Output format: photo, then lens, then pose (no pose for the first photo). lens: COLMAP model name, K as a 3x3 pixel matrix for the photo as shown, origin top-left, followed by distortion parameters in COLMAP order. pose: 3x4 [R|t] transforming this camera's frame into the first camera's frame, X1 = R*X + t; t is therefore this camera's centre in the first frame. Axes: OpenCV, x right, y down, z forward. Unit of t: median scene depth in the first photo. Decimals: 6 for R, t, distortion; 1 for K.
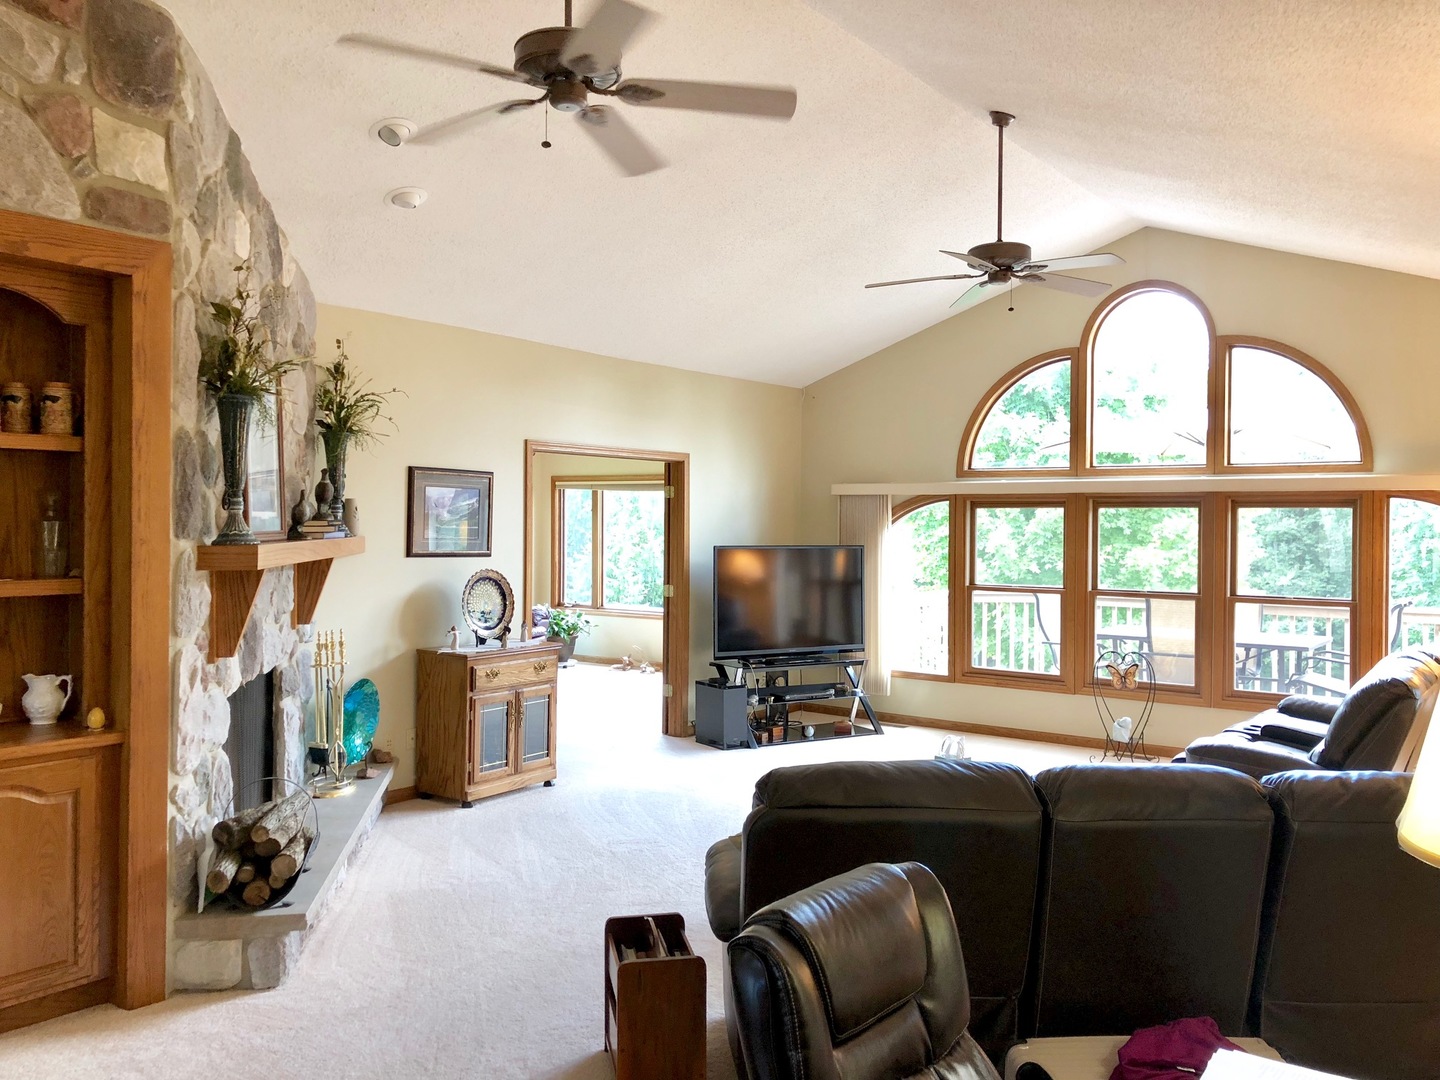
lens RADIAL K [[1197.9, 0, 720.0], [0, 1197.9, 540.0], [0, 0, 1]] dist [0.050658, -0.014761]
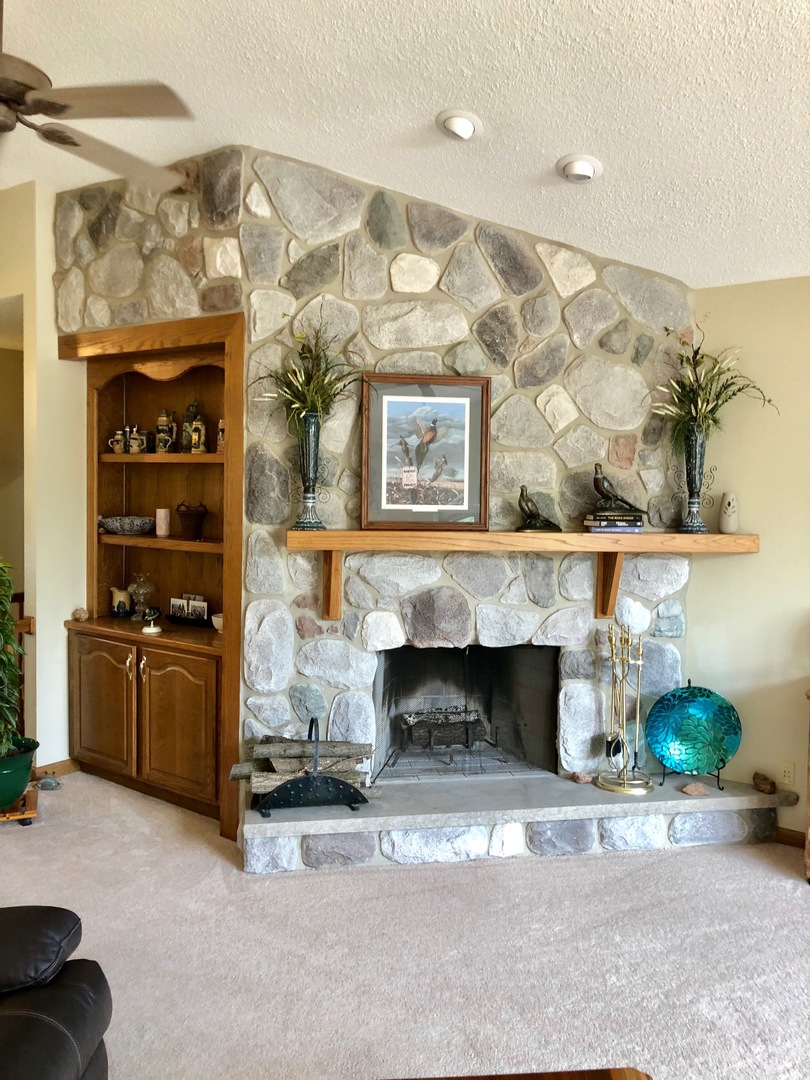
lens RADIAL K [[892.6, 0, 405.0], [0, 892.6, 540.0], [0, 0, 1]] dist [-0.012183, -0.010423]
pose [[0.027278, 0.058910, -0.997891, 0.602889], [-0.030604, 0.997843, 0.058071, -0.048296], [0.999159, 0.028956, 0.029023, 1.182992]]
